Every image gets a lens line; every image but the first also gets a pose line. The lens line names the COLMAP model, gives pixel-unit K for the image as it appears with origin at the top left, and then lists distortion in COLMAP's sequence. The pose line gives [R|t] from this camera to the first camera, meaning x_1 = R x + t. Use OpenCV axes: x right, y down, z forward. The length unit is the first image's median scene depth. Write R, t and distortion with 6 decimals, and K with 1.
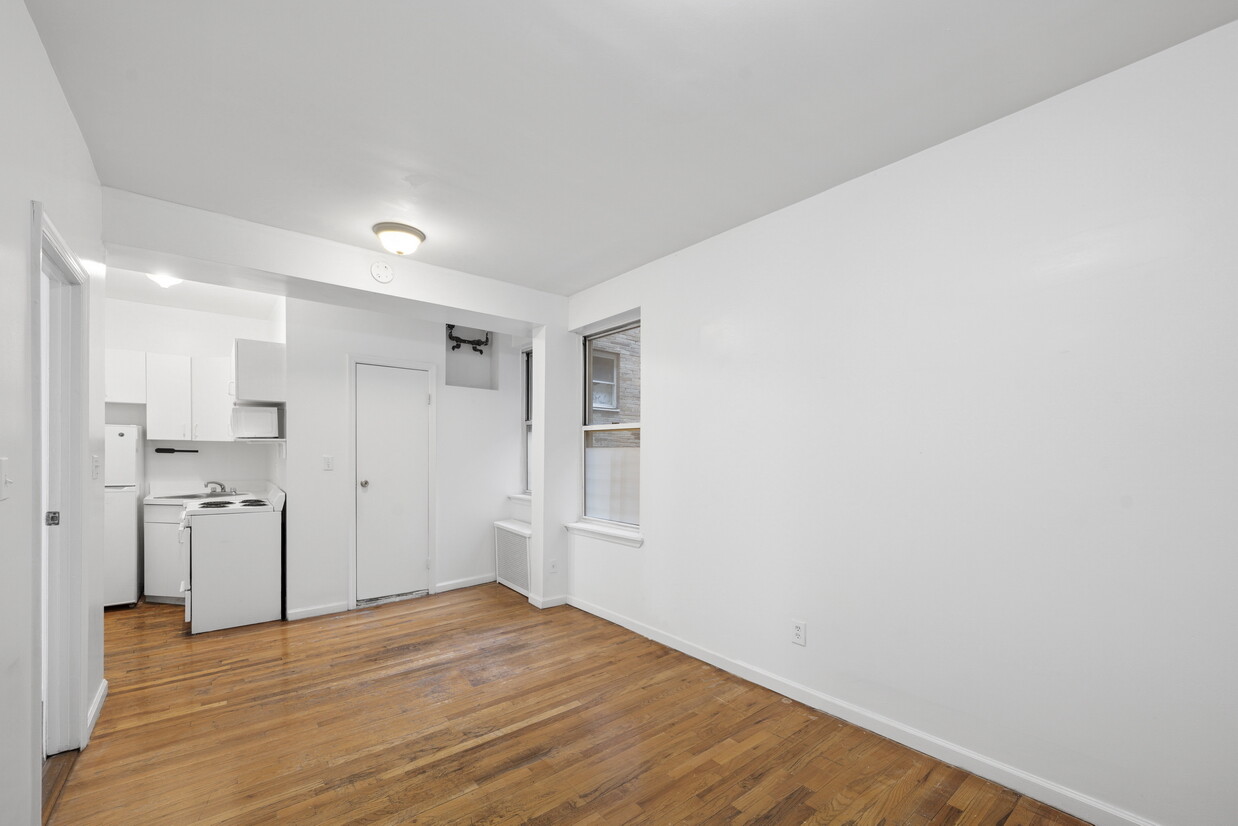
lens RADIAL K [[501.1, 0, 610.6], [0, 501.1, 464.1], [0, 0, 1]] dist [0.002682, 0.000136]
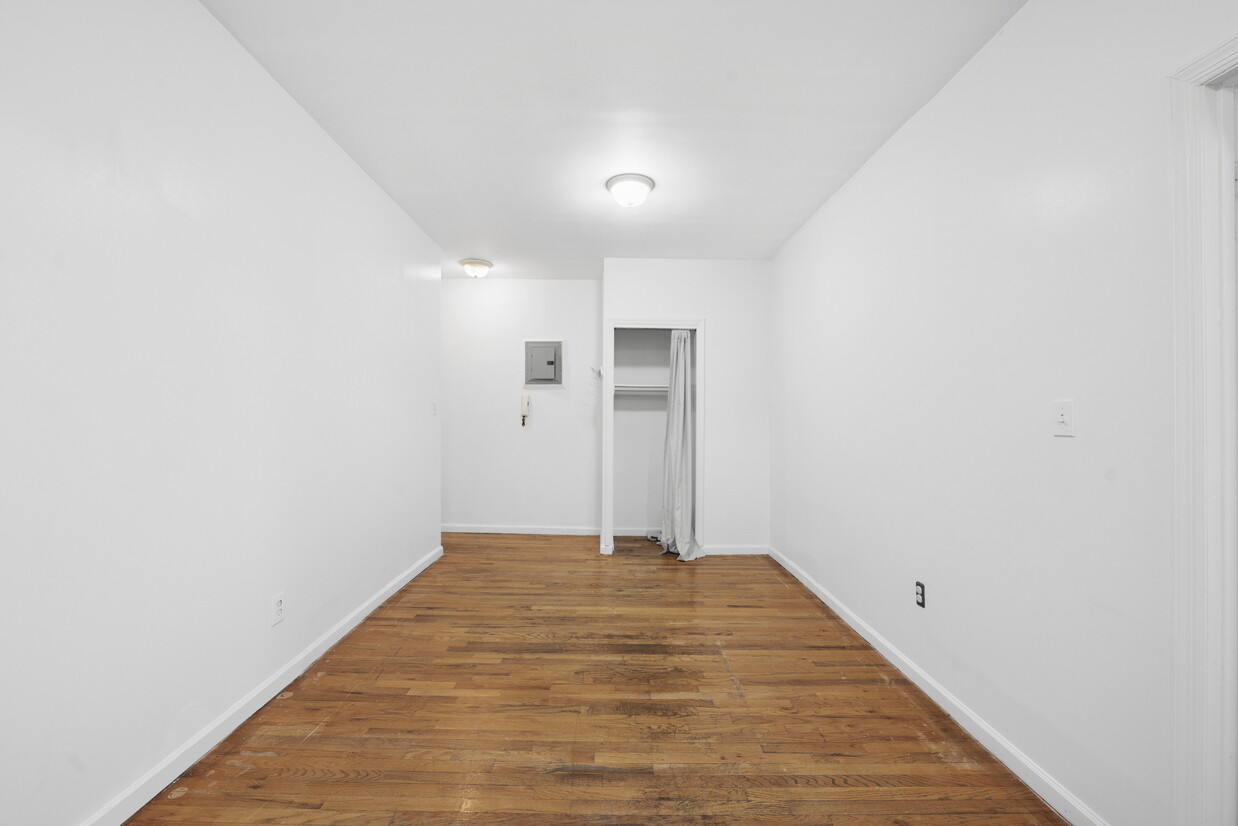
lens RADIAL K [[501.1, 0, 610.5], [0, 501.1, 410.3], [0, 0, 1]] dist [0.002682, 0.000136]
pose [[-0.785163, -0.009179, 0.619222, -0.811196], [-0.004091, 0.999945, 0.009634, -0.001599], [-0.619276, 0.005031, -0.785157, 1.882128]]
